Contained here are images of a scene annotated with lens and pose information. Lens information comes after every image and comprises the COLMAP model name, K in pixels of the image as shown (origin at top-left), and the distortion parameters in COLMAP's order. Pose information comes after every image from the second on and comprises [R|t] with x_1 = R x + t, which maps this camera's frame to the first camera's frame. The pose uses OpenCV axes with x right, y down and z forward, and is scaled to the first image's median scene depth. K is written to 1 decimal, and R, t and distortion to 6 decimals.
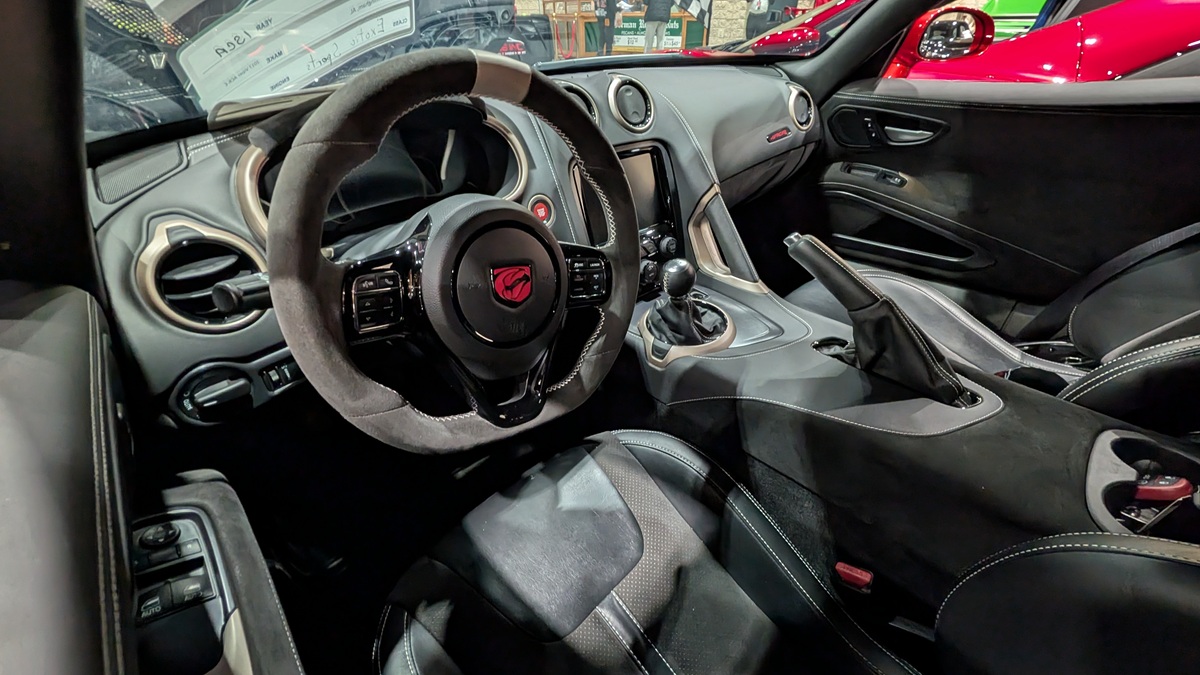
lens RADIAL K [[458.0, 0, 599.7], [0, 458.0, 335.1], [0, 0, 1]] dist [0.001724, 0.000159]
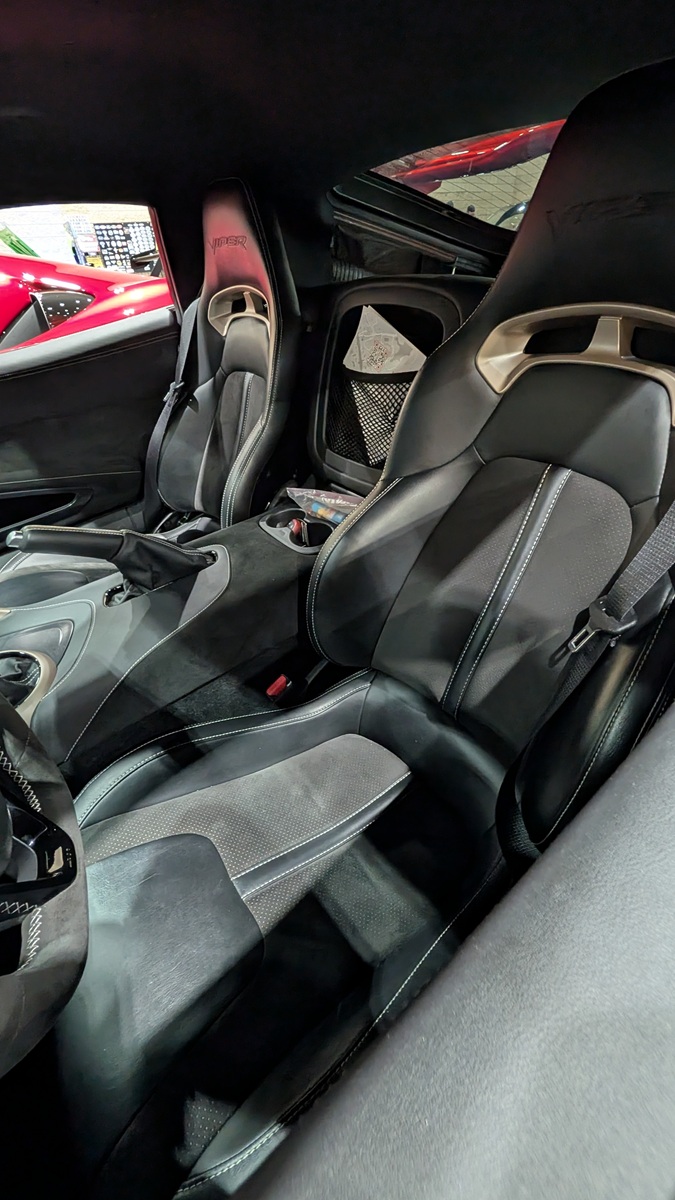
lens RADIAL K [[458.0, 0, 329.5], [0, 458.0, 600.5], [0, 0, 1]] dist [0.001724, 0.000159]
pose [[0.148023, -0.599380, 0.786659, -0.345438], [0.622894, 0.674331, 0.396586, -0.102691], [-0.768174, 0.431302, 0.473167, 0.107301]]
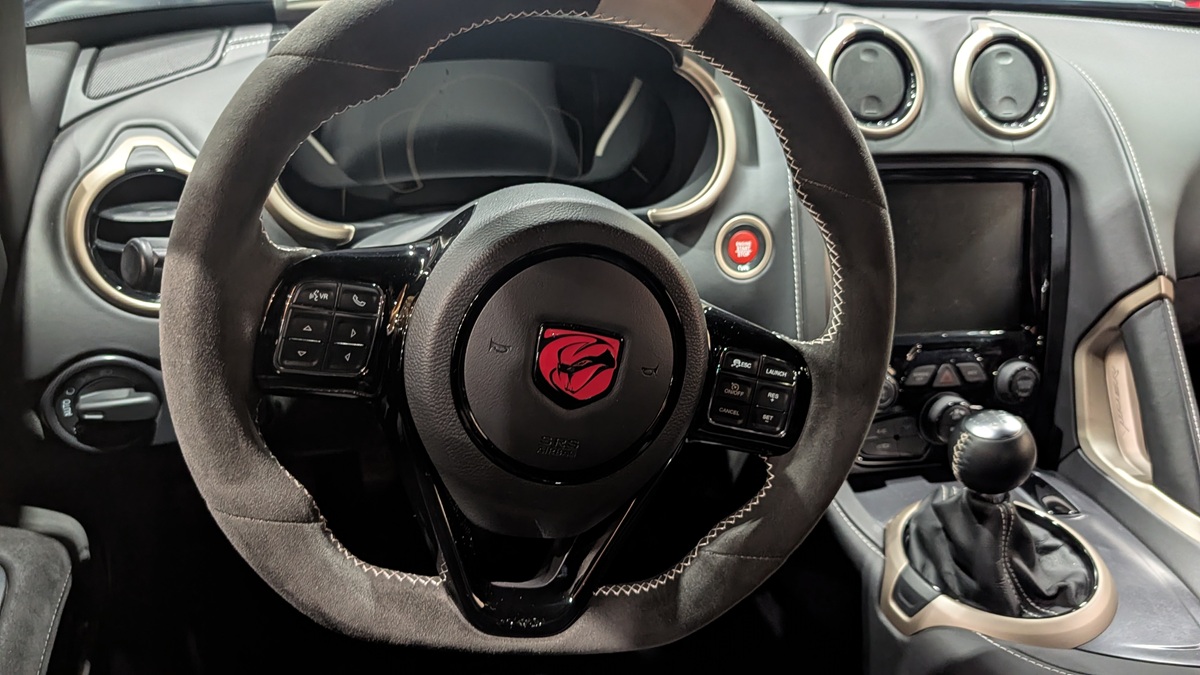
lens RADIAL K [[889.2, 0, 597.2], [0, 889.2, 338.5], [0, 0, 1]] dist [-0.007447, -0.003649]
pose [[0.894183, 0.256013, -0.367280, 0.136283], [-0.307332, 0.947548, -0.087744, -0.041809], [0.325552, 0.191336, 0.925963, 0.055740]]
